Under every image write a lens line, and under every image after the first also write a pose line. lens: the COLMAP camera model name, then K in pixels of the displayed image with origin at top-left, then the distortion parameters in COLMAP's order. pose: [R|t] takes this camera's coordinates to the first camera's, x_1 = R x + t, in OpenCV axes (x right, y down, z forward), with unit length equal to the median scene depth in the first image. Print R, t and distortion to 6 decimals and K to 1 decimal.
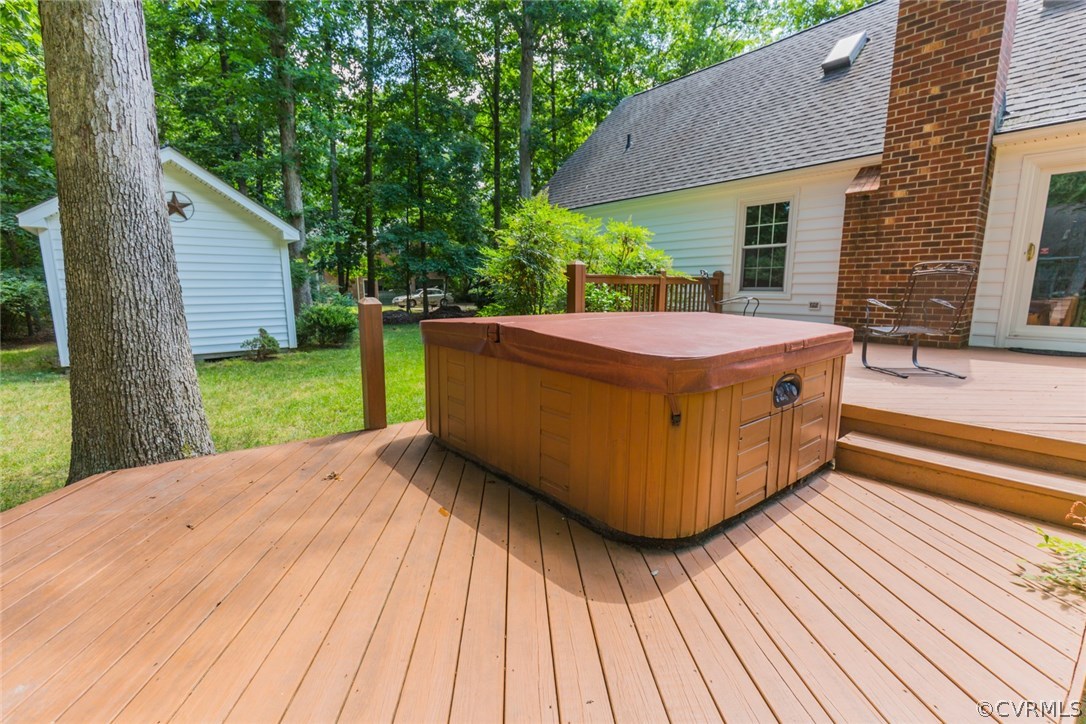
lens RADIAL K [[493.7, 0, 545.4], [0, 493.7, 366.7], [0, 0, 1]] dist [0.003501, 0.000159]
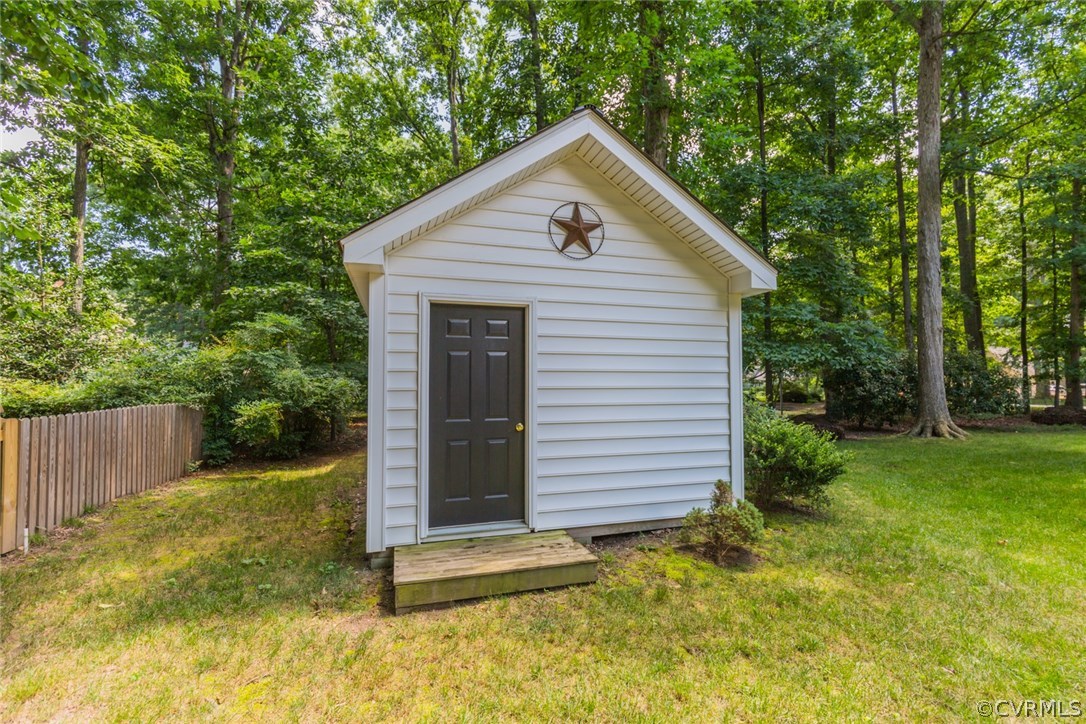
lens RADIAL K [[493.7, 0, 544.3], [0, 493.7, 365.0], [0, 0, 1]] dist [0.003501, 0.000159]
pose [[0.918870, -0.014654, -0.394289, -0.521796], [-0.062465, 0.981304, -0.182043, -0.084033], [0.389585, 0.191903, 0.900776, 0.500597]]
